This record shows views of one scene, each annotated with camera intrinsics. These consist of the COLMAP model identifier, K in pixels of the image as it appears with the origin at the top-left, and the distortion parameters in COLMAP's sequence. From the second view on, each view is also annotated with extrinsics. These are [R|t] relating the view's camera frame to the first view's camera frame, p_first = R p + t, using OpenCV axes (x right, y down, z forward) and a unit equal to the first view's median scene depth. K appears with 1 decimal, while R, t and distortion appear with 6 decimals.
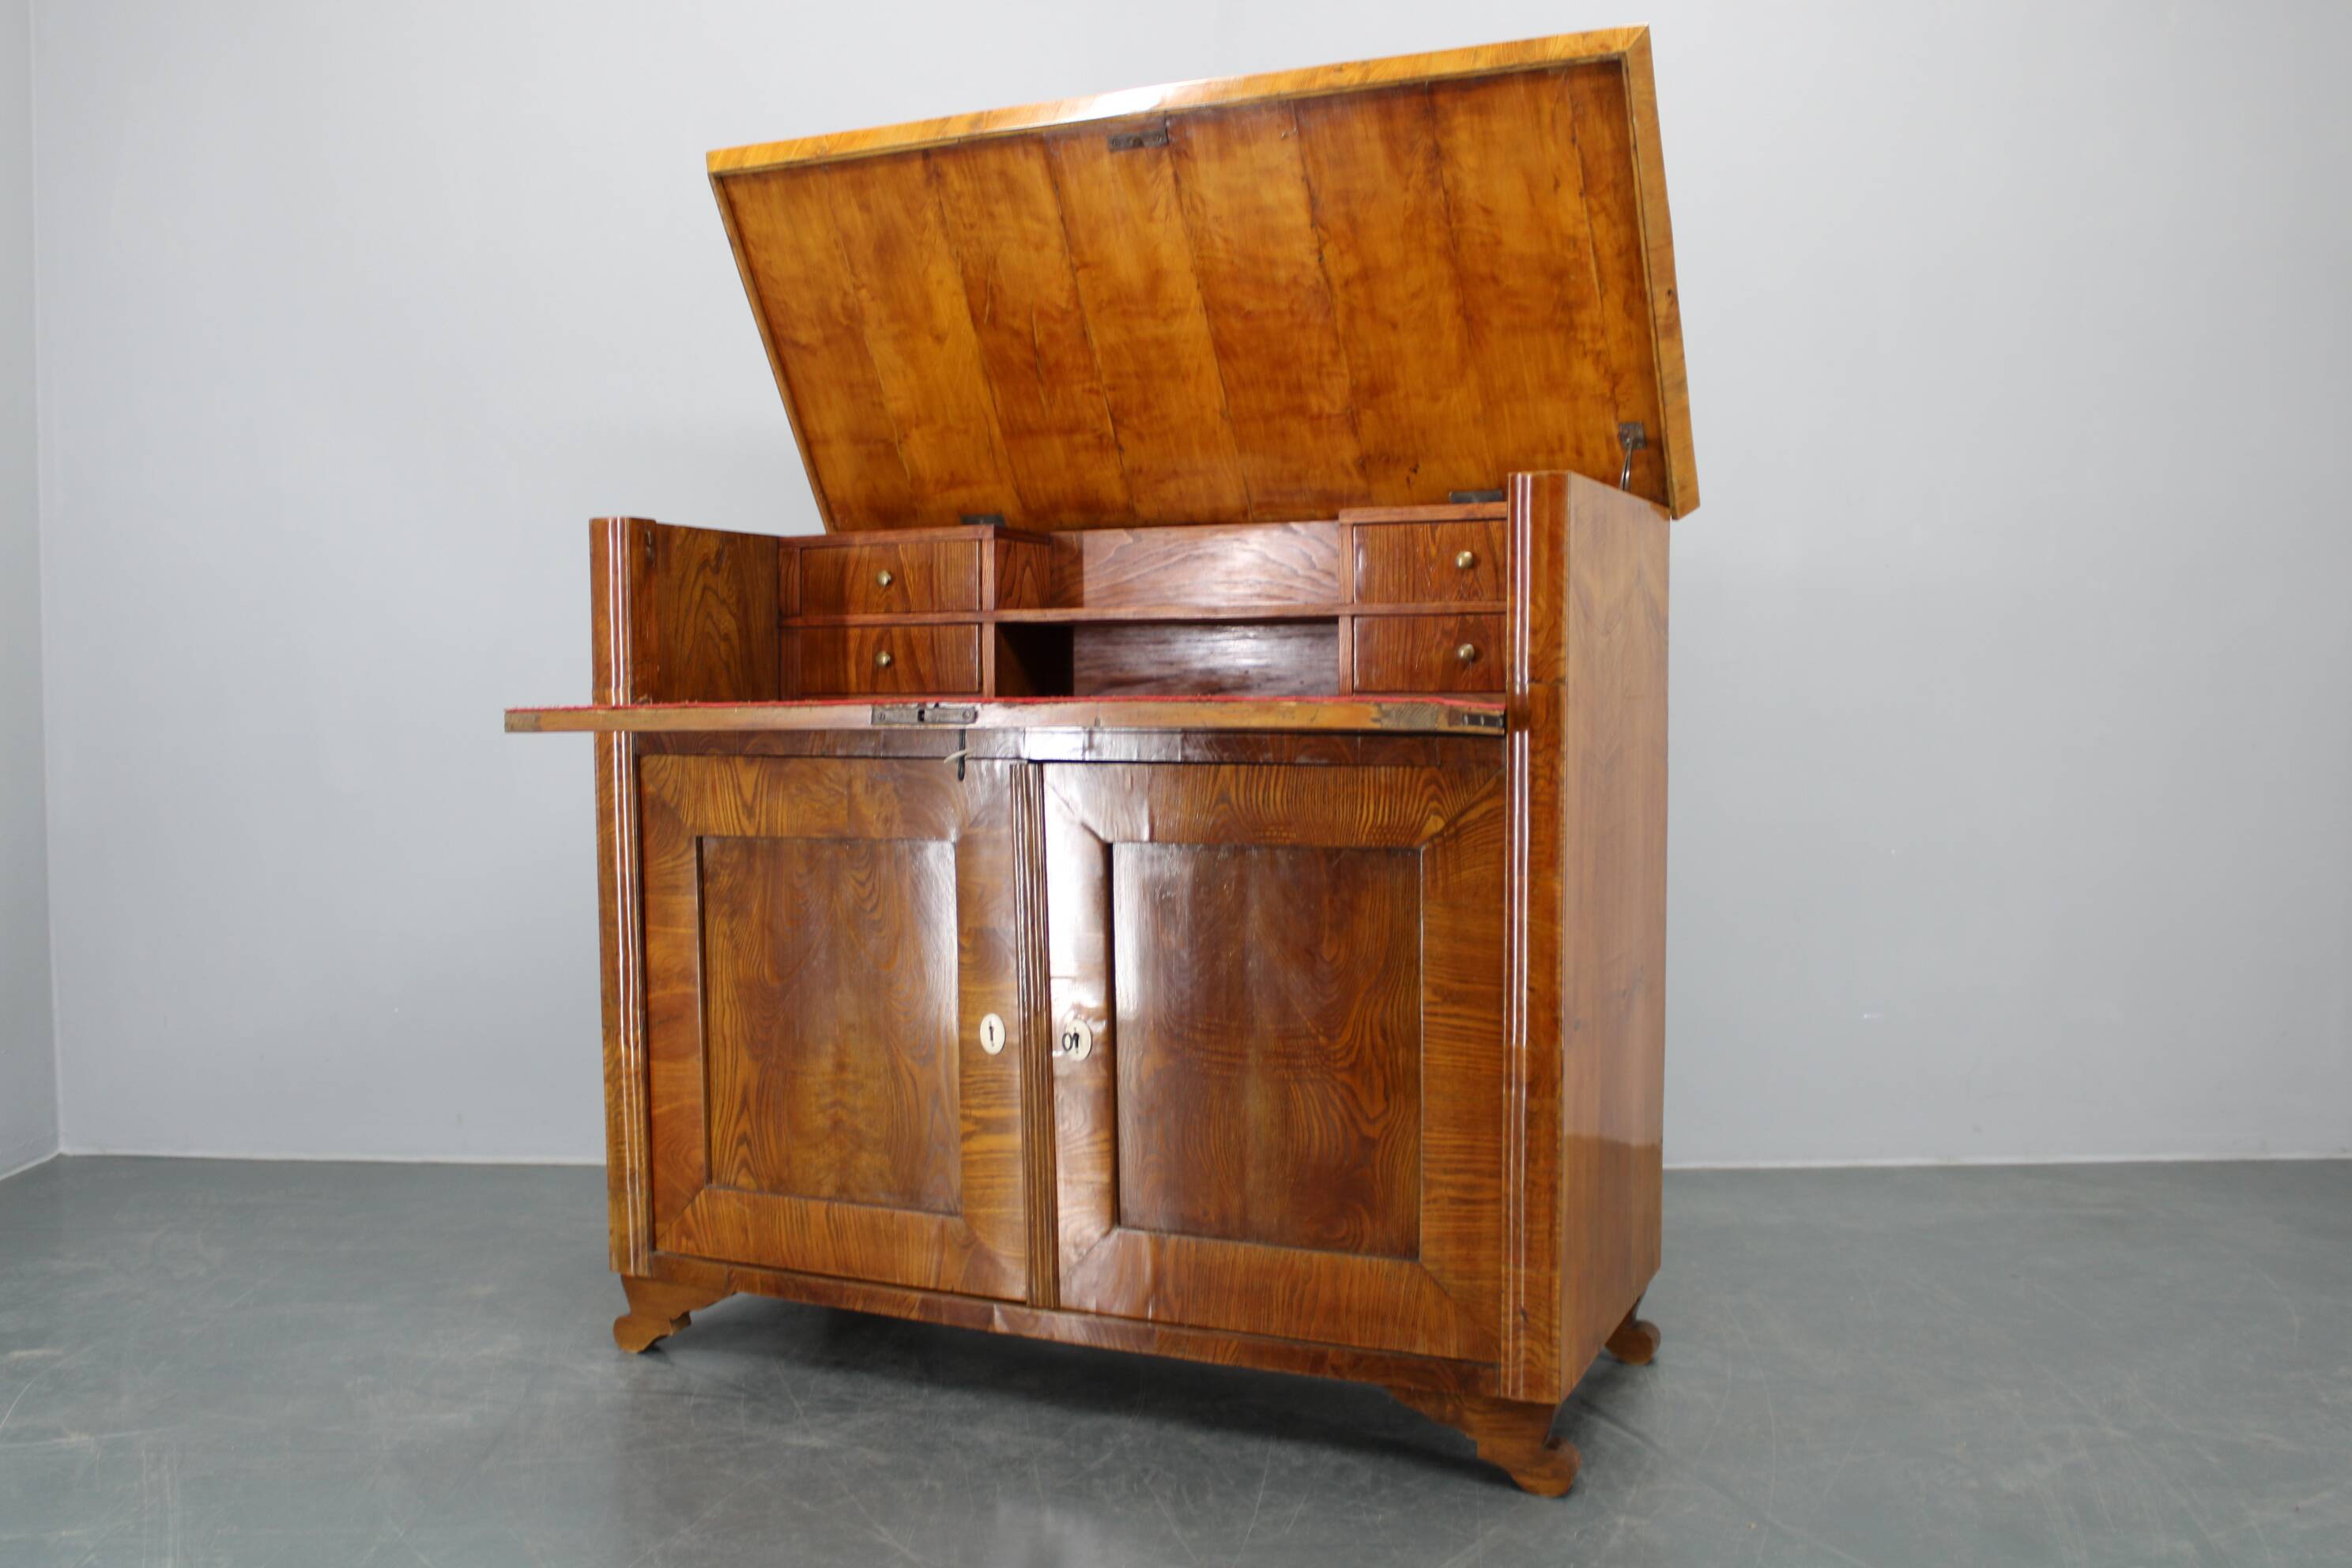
lens RADIAL K [[2234.3, 0, 1206.3], [0, 2234.3, 697.7], [0, 0, 1]] dist [-0.128838, 0.000000]
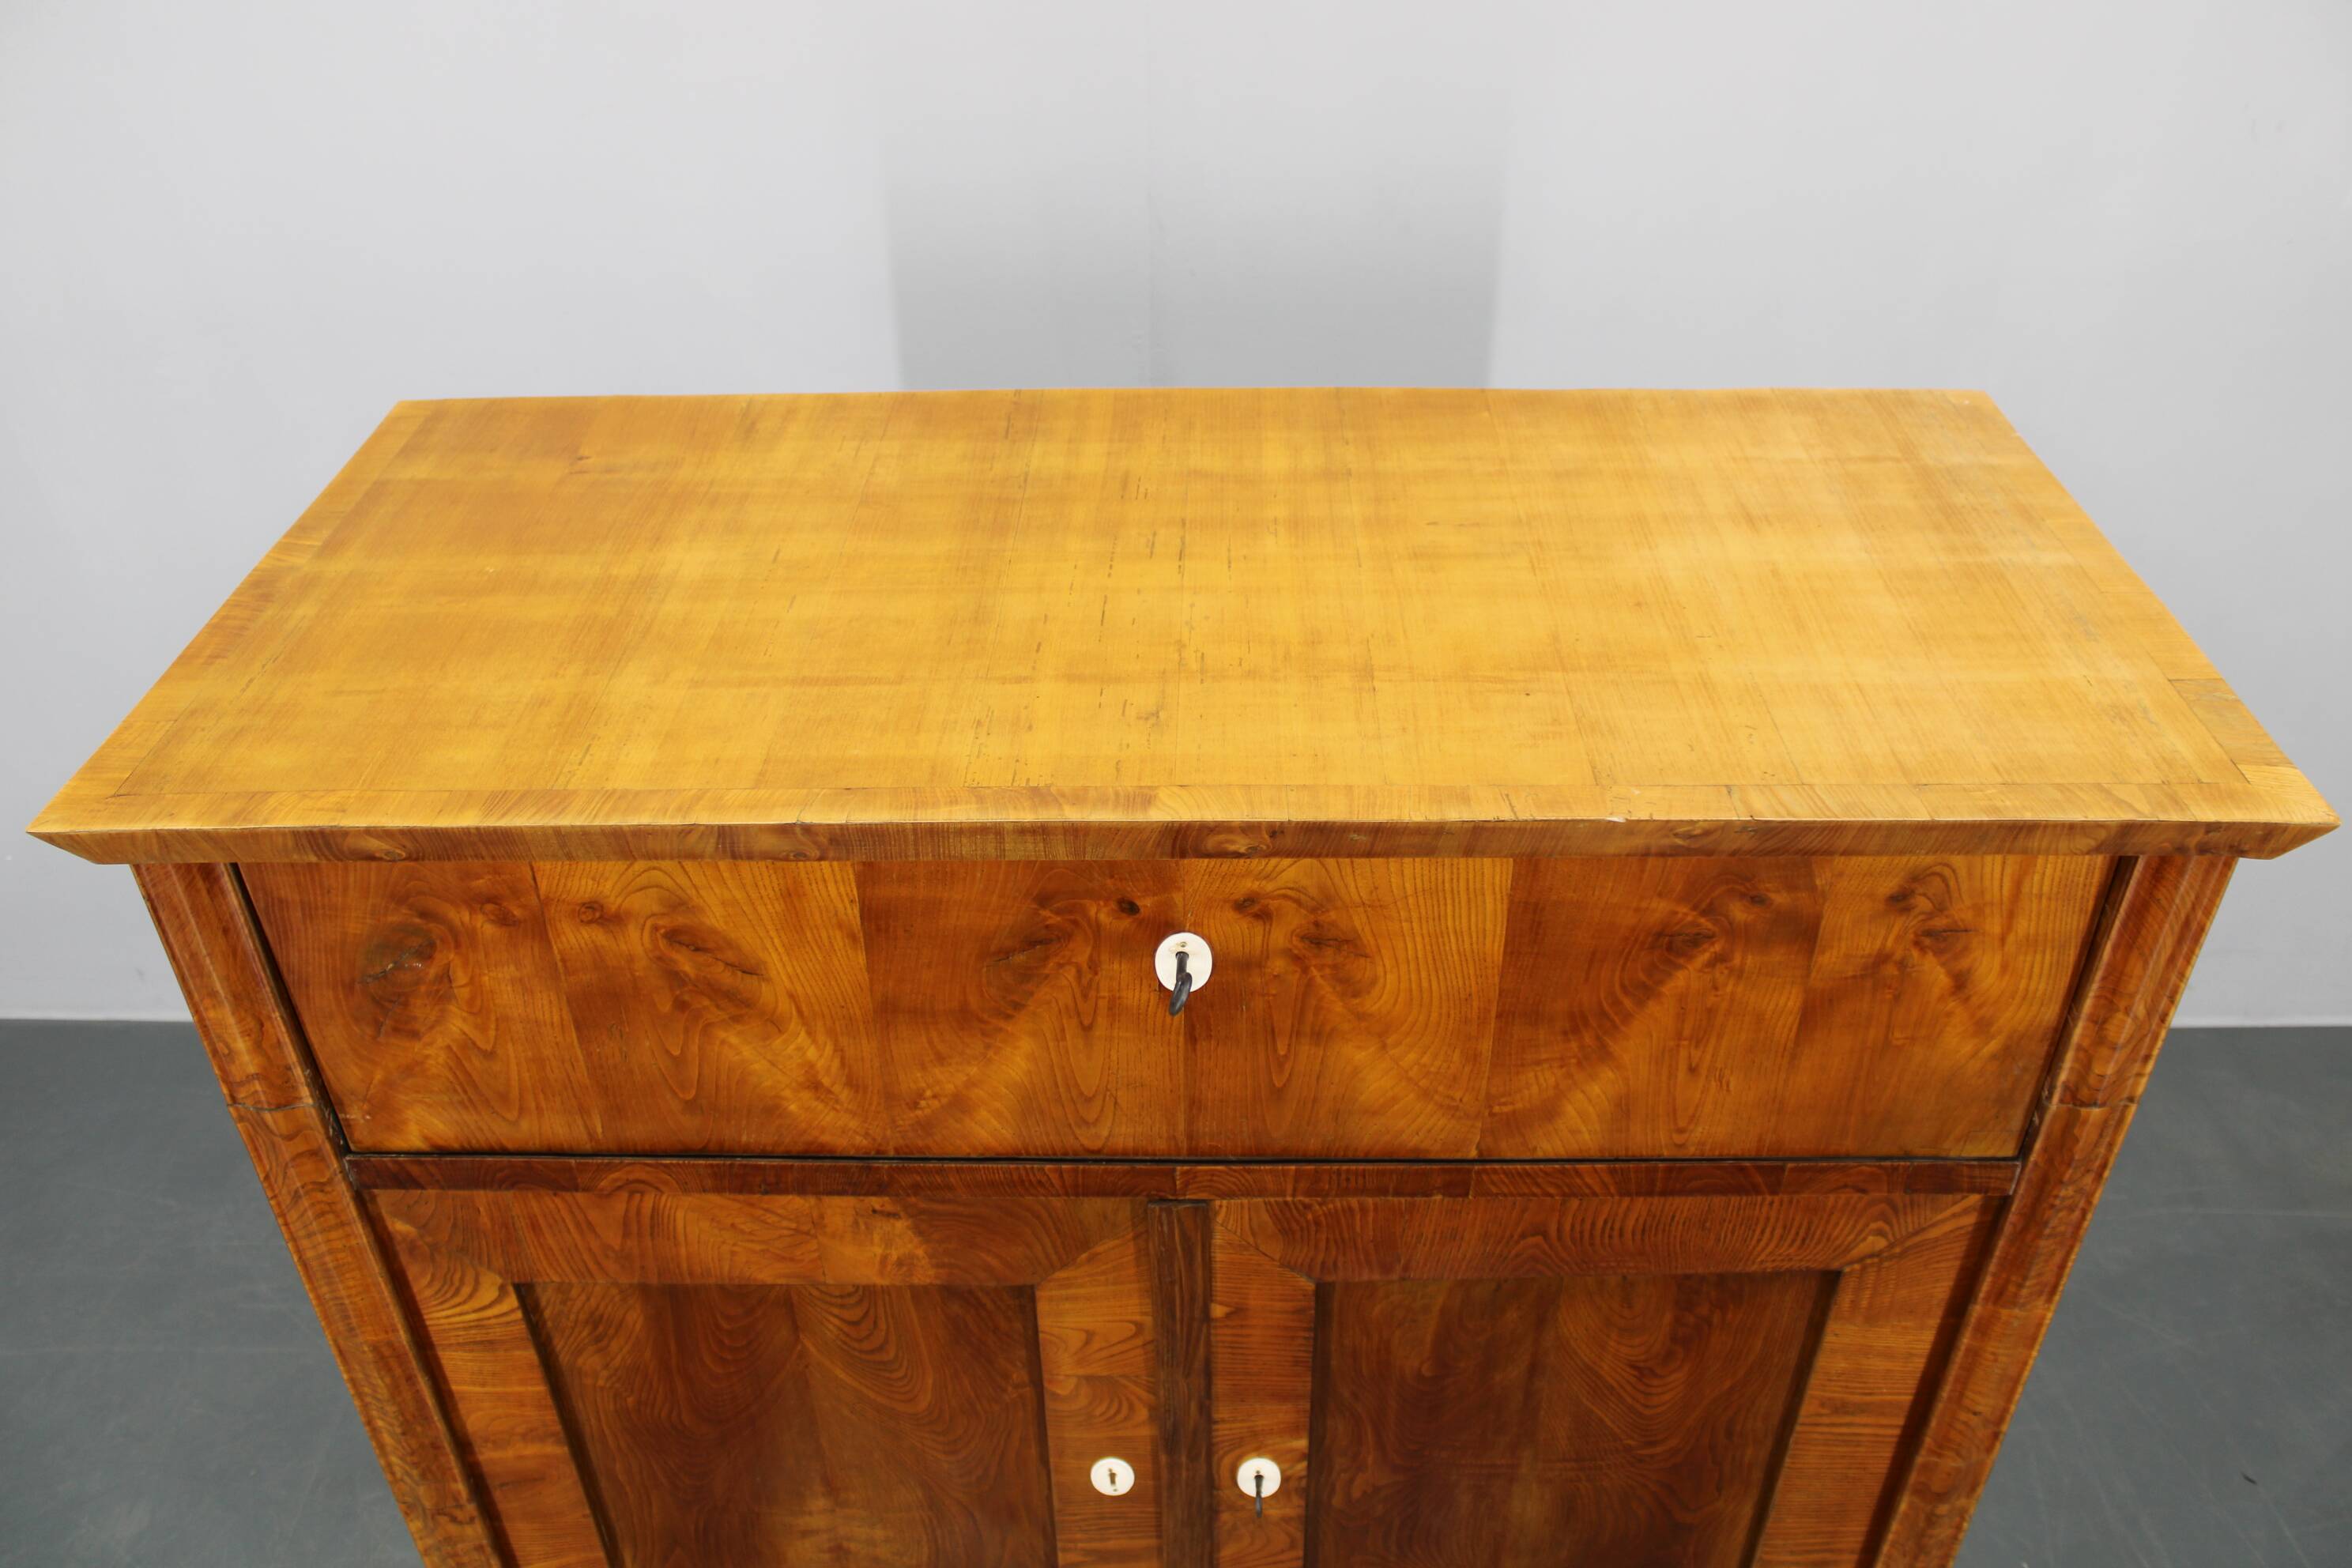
lens RADIAL K [[2028.0, 0, 1240.0], [0, 2028.0, 767.0], [0, 0, 1]] dist [-0.154196, 0.128728]
pose [[0.911107, -0.221054, 0.347878, -0.208749], [-0.013237, 0.827887, 0.560738, -0.335392], [-0.411957, -0.515497, 0.751368, 0.615165]]
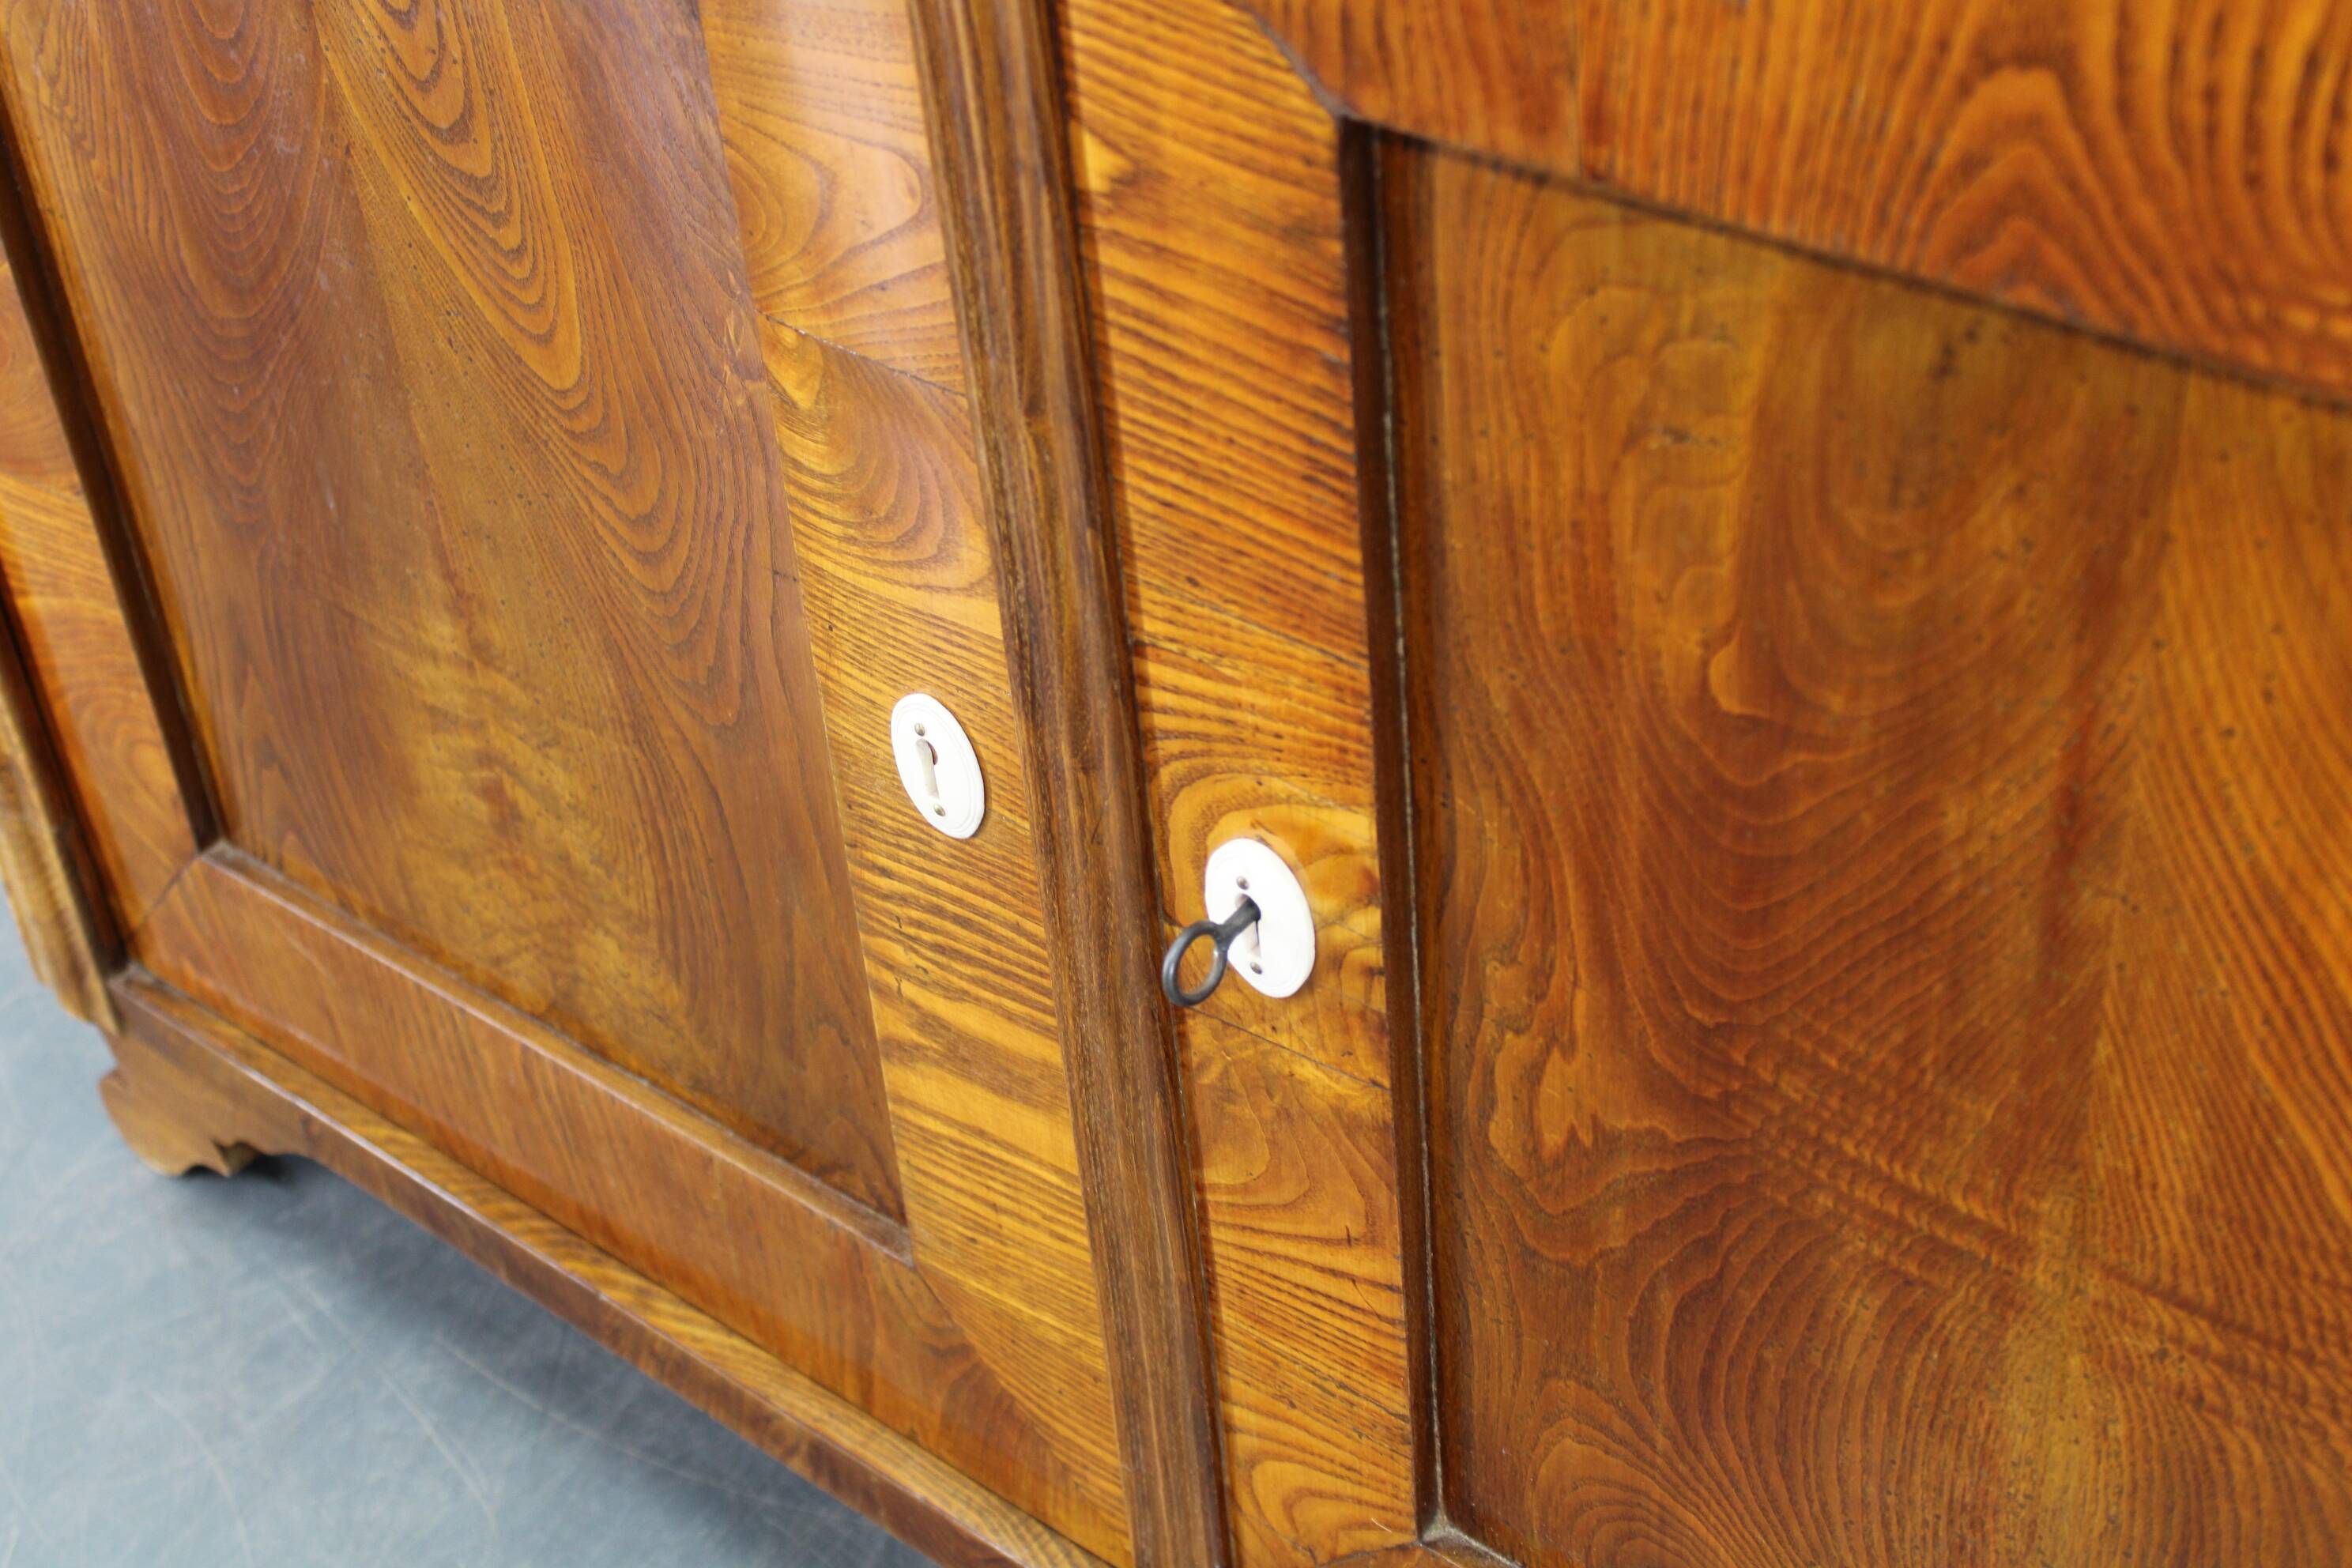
lens RADIAL K [[3255.8, 0, 1197.4], [0, 3255.8, 764.0], [0, 0, 1]] dist [-0.038569, 0.000000]
pose [[0.961666, 0.119527, -0.246803, 0.012094], [0.052620, 0.802850, 0.593854, -0.044740], [0.269128, -0.584076, 0.765784, 0.709867]]
